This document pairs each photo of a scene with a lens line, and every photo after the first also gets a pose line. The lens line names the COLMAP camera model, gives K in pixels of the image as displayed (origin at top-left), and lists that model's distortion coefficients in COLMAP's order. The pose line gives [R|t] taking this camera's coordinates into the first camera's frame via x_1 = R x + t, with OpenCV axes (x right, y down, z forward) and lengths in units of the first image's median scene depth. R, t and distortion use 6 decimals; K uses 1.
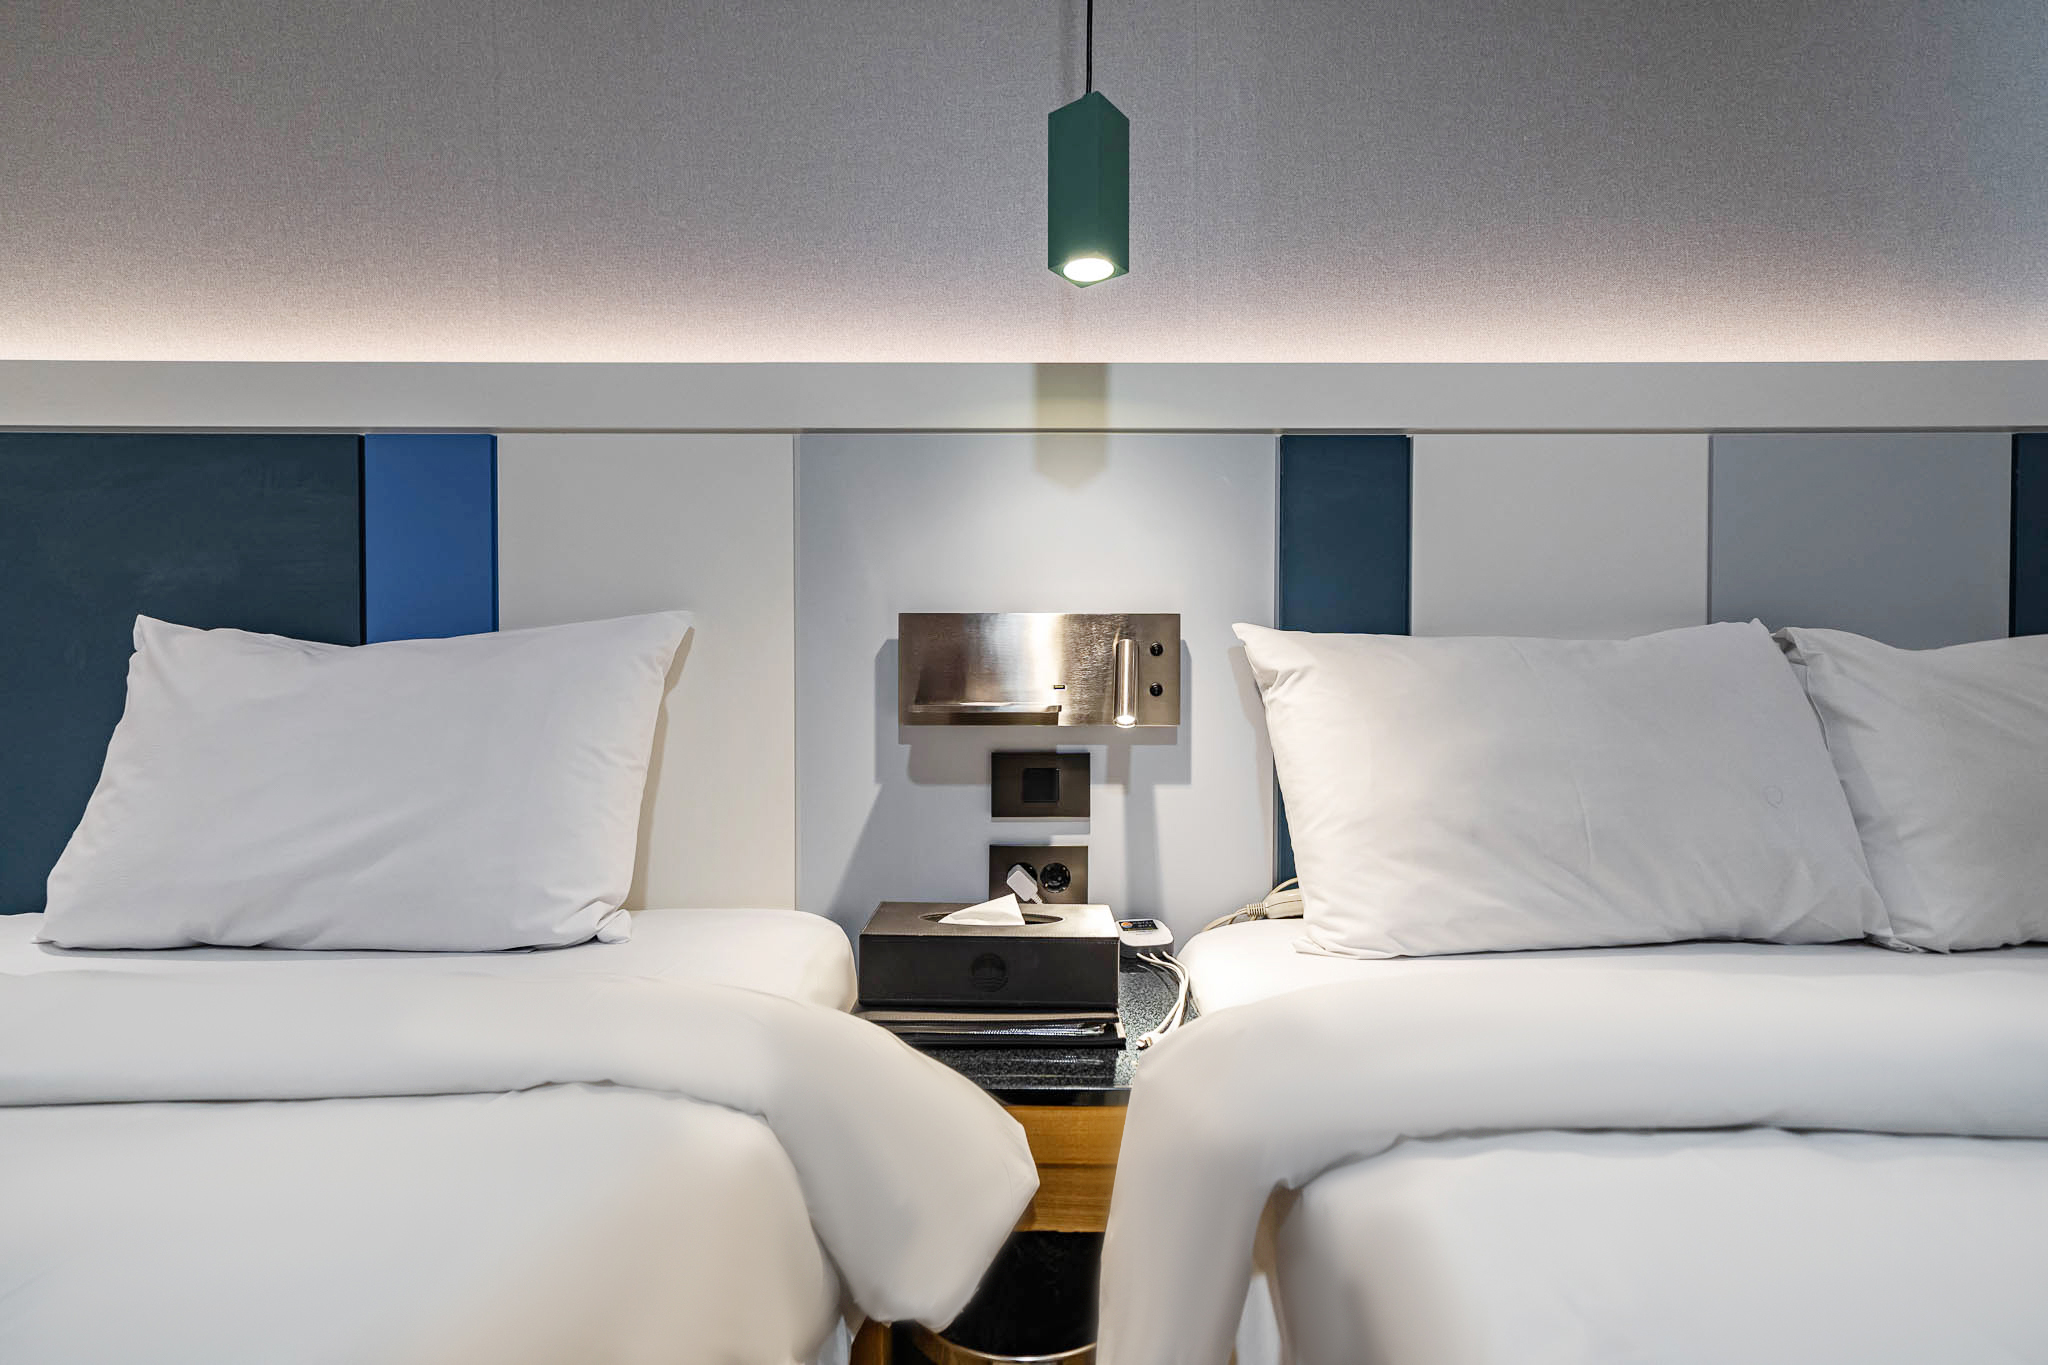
lens RADIAL K [[937.4, 0, 1024.0], [0, 937.4, 682.5], [0, 0, 1]] dist [0.021307, 0.000084]
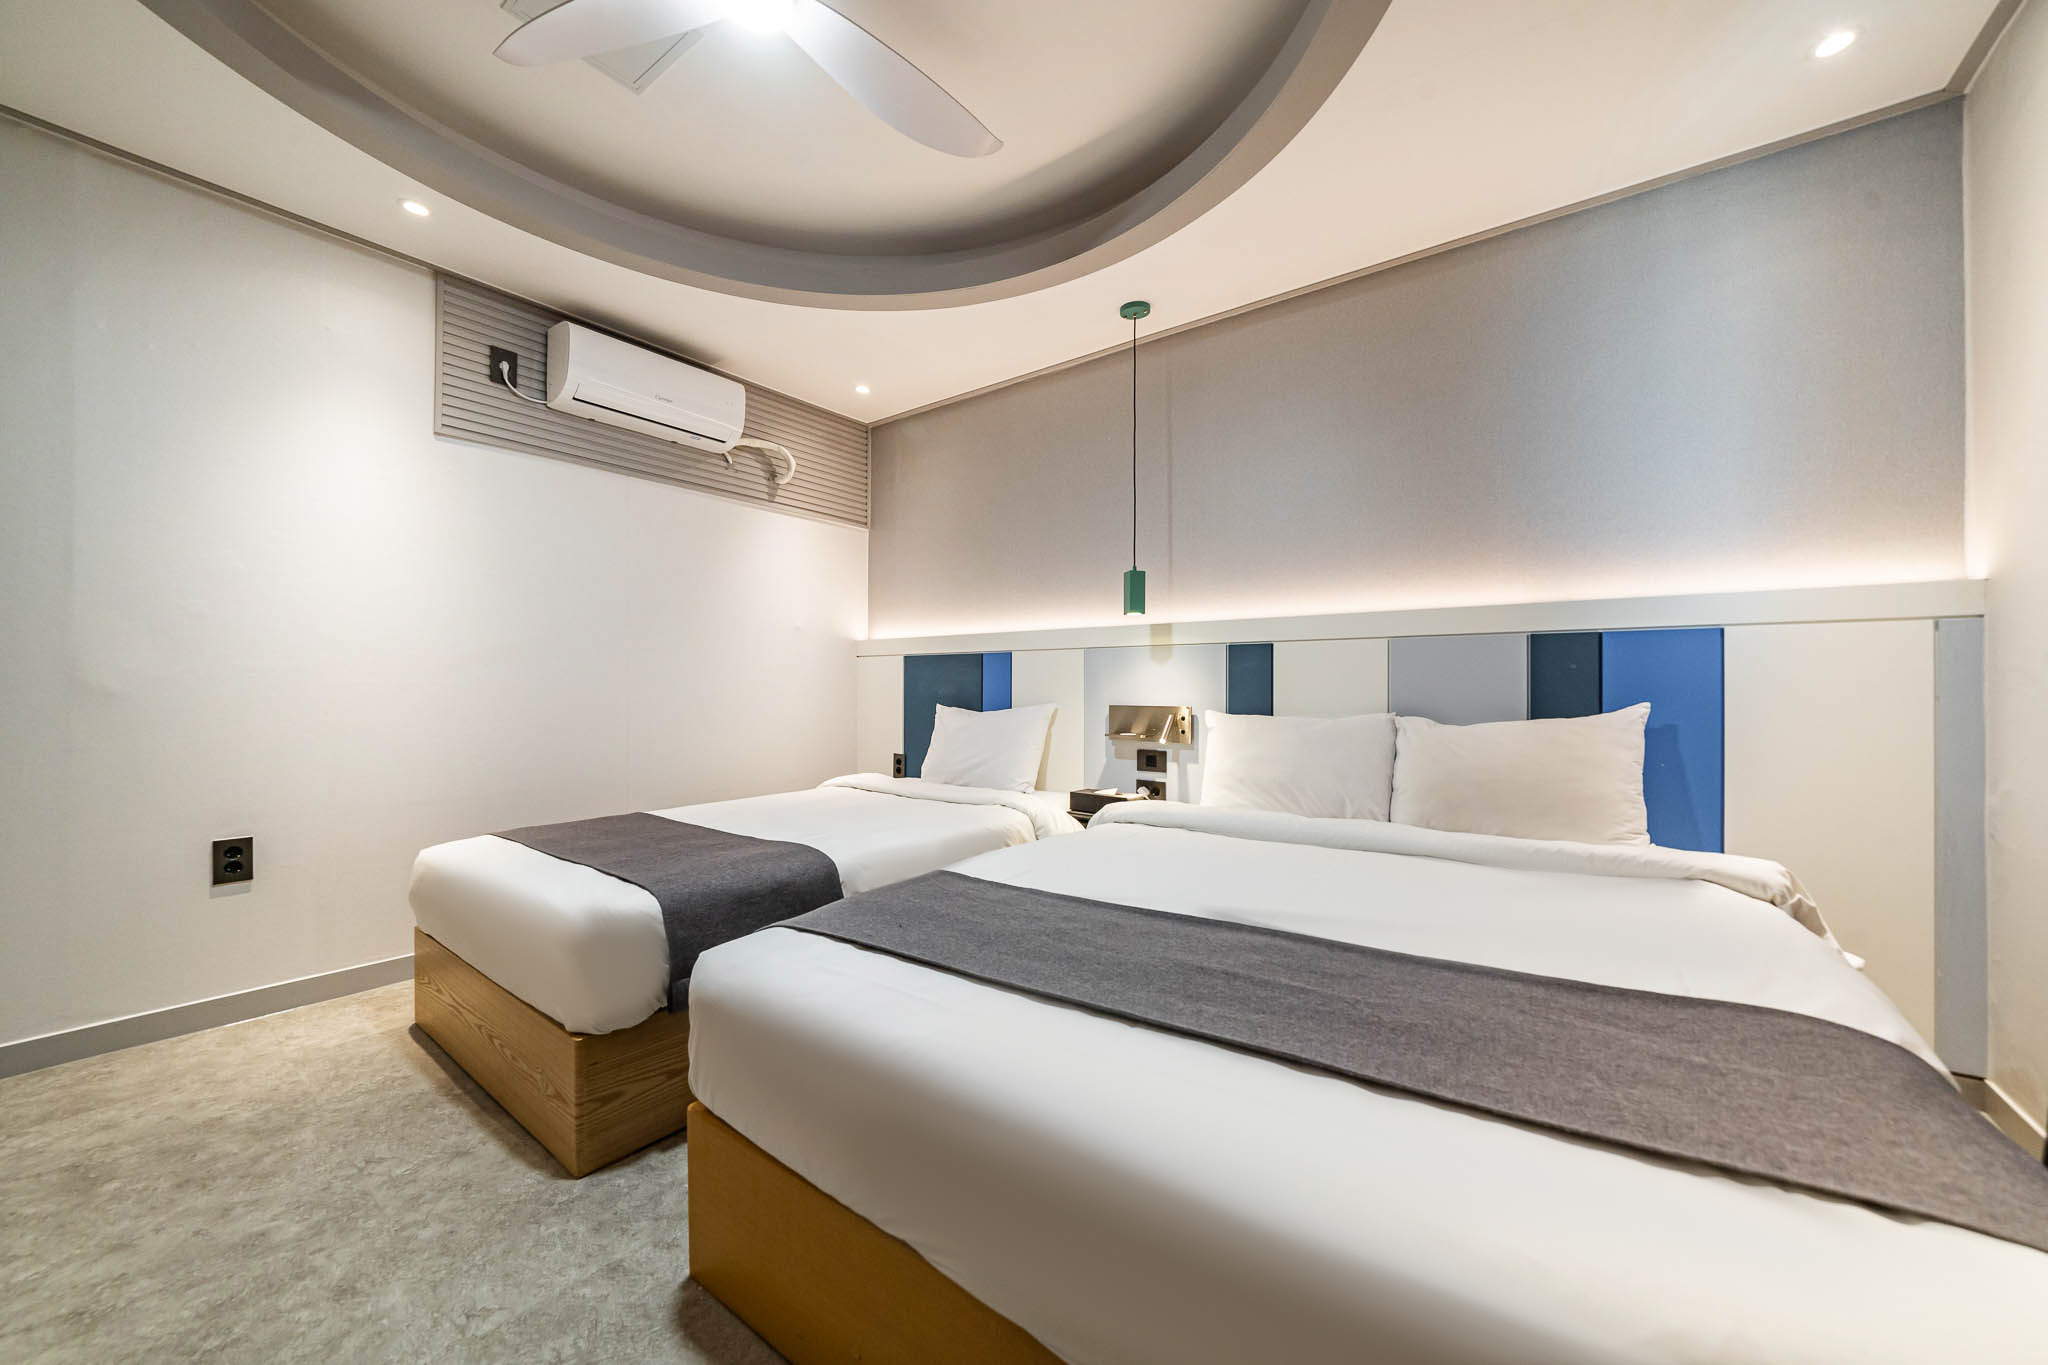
lens RADIAL K [[764.7, 0, 1024.0], [0, 764.7, 682.5], [0, 0, 1]] dist [-0.000768, -0.000185]
pose [[0.812438, -0.002783, -0.583041, 1.138604], [-0.005615, 0.999905, -0.012597, -0.114332], [0.583021, 0.013509, 0.812345, -1.282712]]
